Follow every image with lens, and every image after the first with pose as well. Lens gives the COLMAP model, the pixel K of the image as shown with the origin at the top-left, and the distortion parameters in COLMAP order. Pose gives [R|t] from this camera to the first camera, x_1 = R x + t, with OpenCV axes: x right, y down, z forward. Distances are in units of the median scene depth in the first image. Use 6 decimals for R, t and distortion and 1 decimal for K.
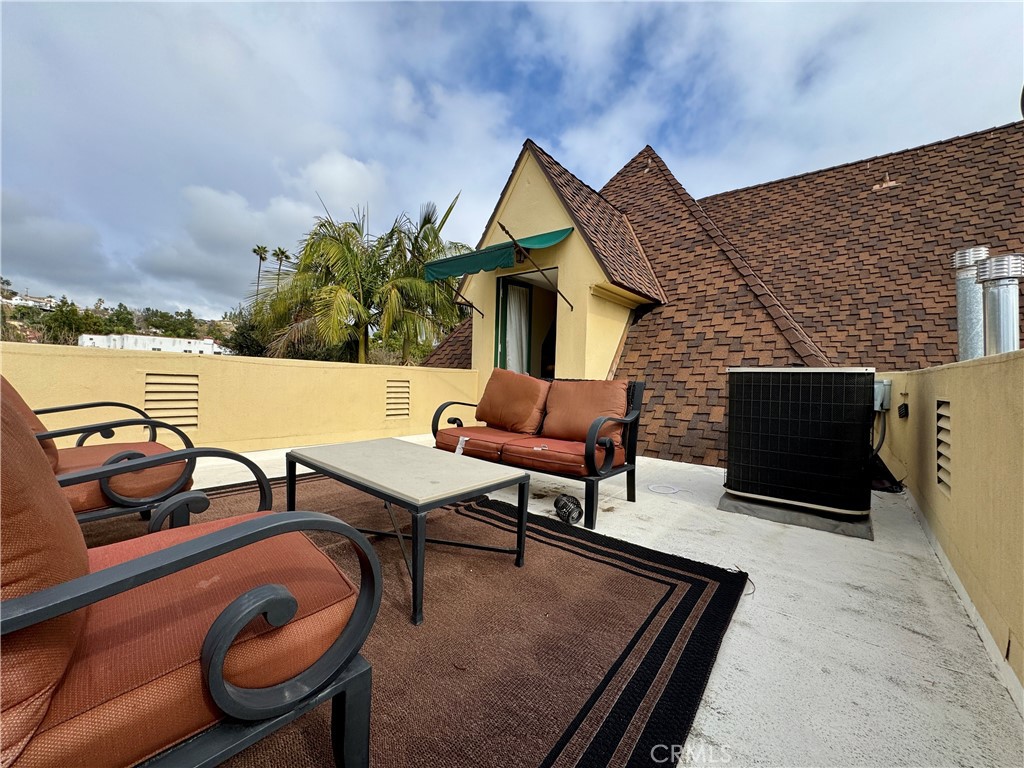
lens RADIAL K [[411.1, 0, 509.8], [0, 411.1, 378.5], [0, 0, 1]] dist [-0.001720, 0.000946]
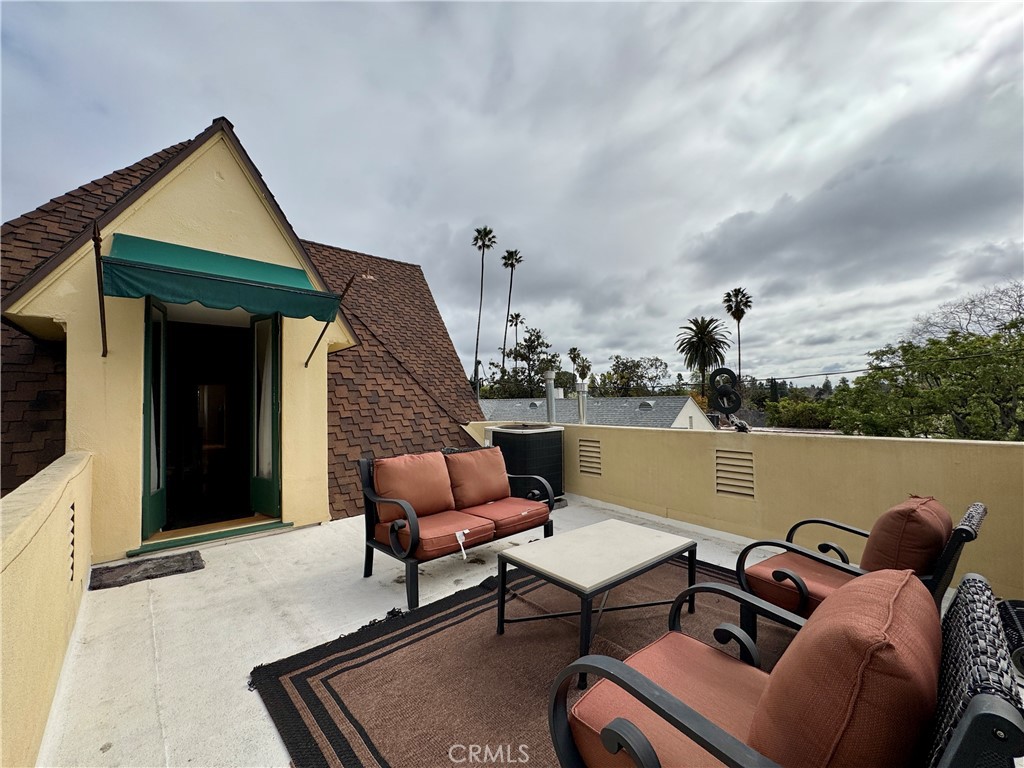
lens RADIAL K [[411.1, 0, 508.8], [0, 411.1, 387.8], [0, 0, 1]] dist [-0.001720, 0.000946]
pose [[0.153719, -0.002463, 0.988112, -0.635226], [0.016709, 0.999860, -0.000107, -0.114902], [-0.987973, 0.016527, 0.153739, 0.454747]]
